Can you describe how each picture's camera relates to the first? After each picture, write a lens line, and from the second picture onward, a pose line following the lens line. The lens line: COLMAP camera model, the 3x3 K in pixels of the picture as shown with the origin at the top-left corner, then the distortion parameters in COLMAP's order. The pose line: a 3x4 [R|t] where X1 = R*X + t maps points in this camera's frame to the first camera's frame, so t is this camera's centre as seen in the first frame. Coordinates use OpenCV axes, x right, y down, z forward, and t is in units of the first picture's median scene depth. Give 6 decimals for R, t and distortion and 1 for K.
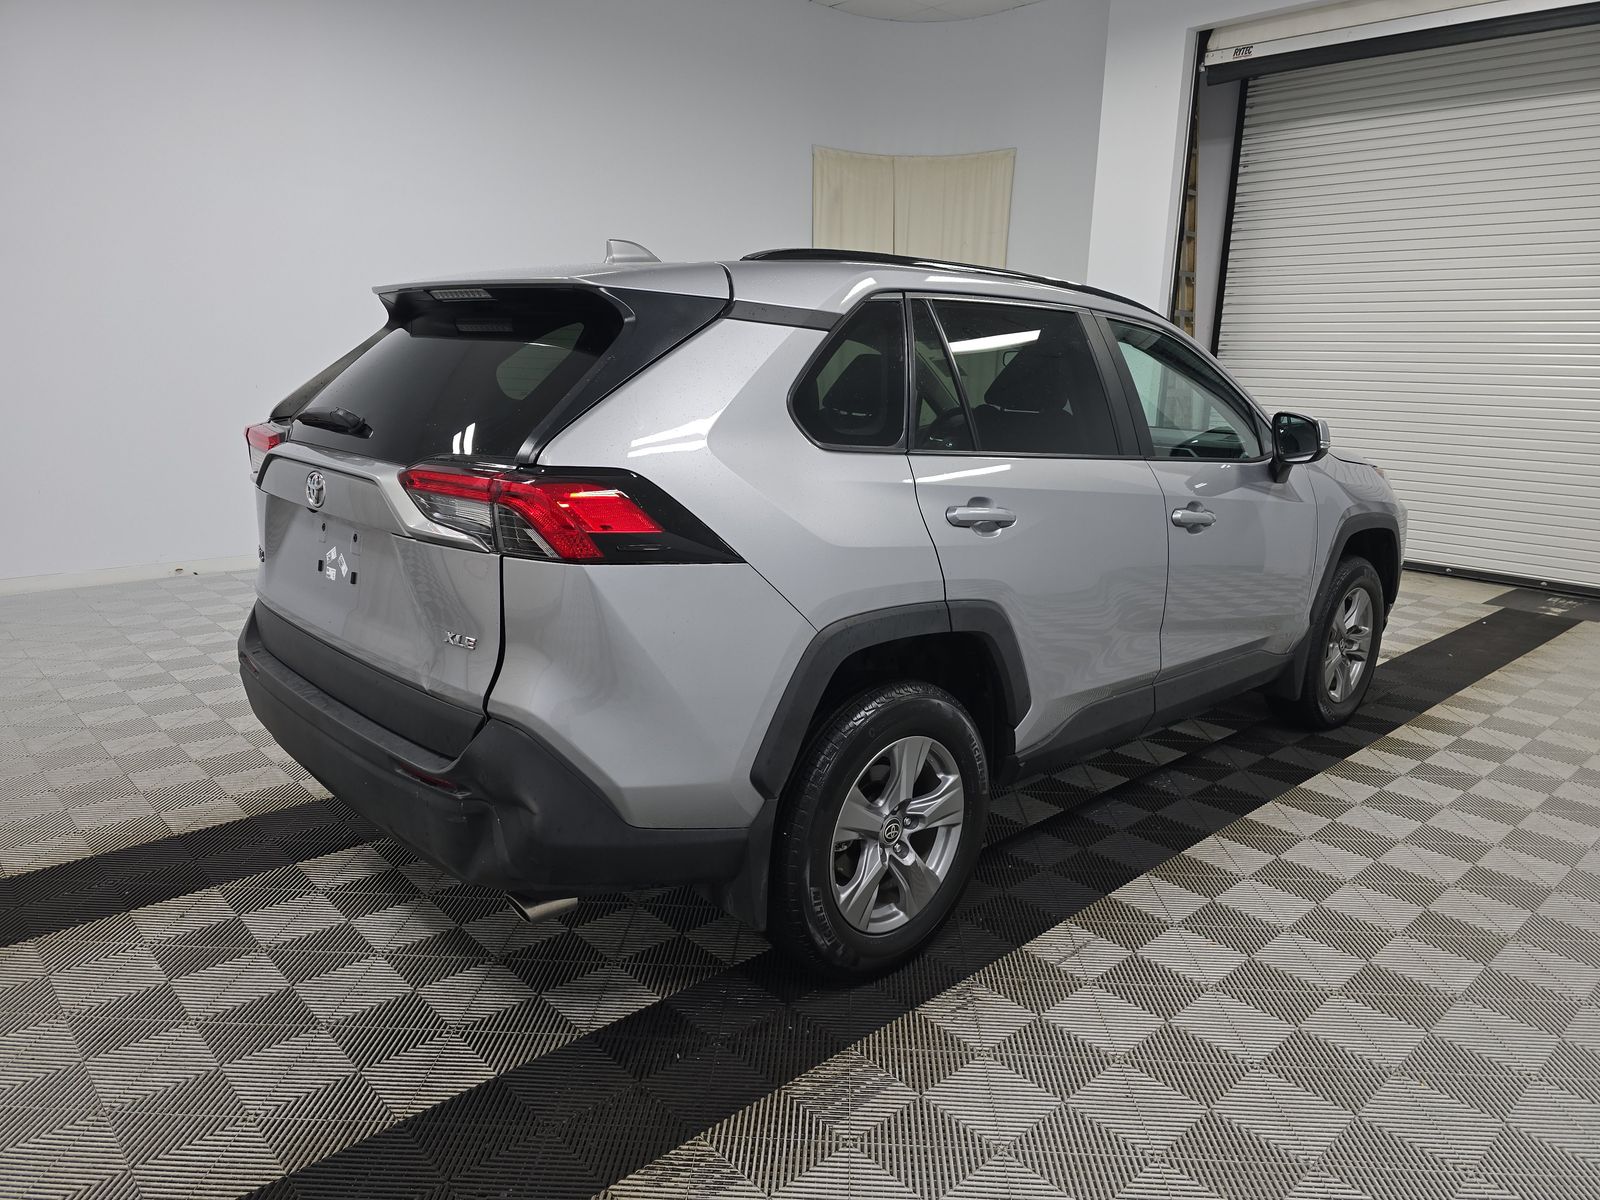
lens RADIAL K [[1084.8, 0, 810.7], [0, 1084.8, 604.1], [0, 0, 1]] dist [0.056427, -0.042862]
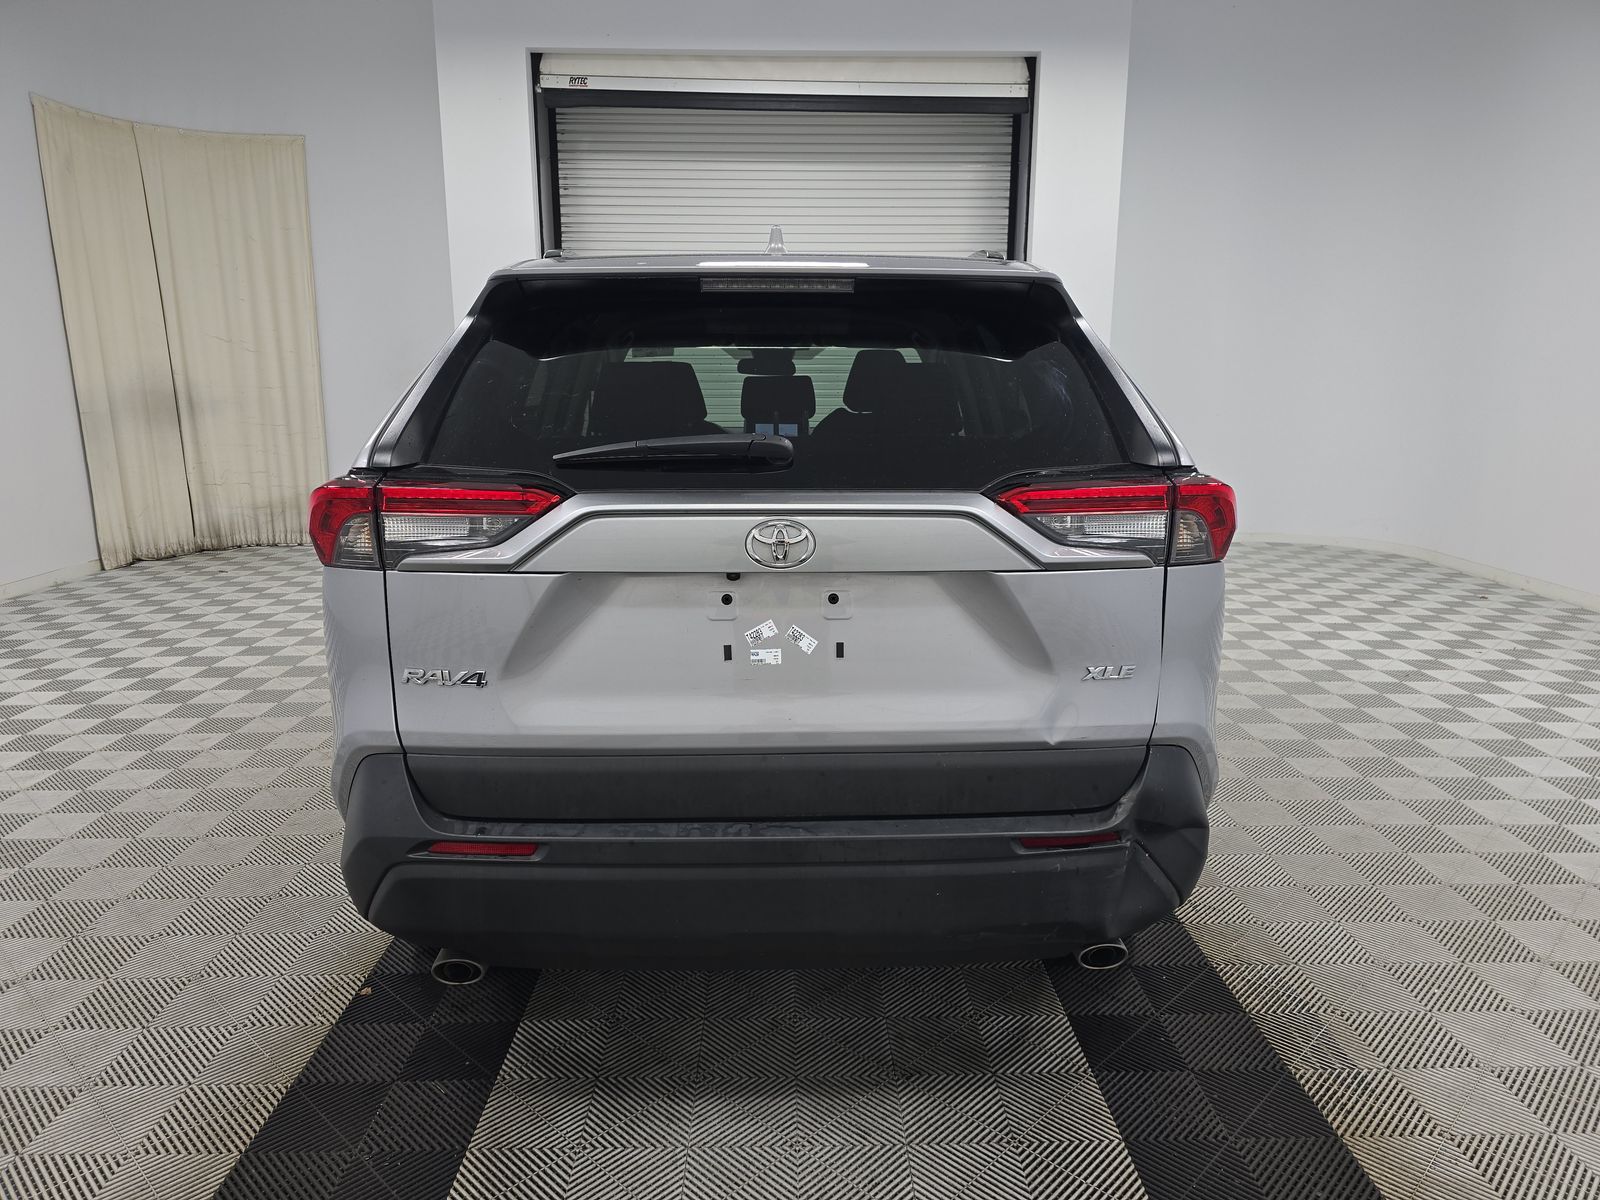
lens RADIAL K [[1084.8, 0, 810.7], [0, 1084.8, 604.1], [0, 0, 1]] dist [0.056427, -0.042862]
pose [[0.658468, -0.175274, 0.731915, -0.316482], [0.185454, 0.980303, 0.067913, -0.035840], [-0.729402, 0.091018, 0.678004, 0.159199]]
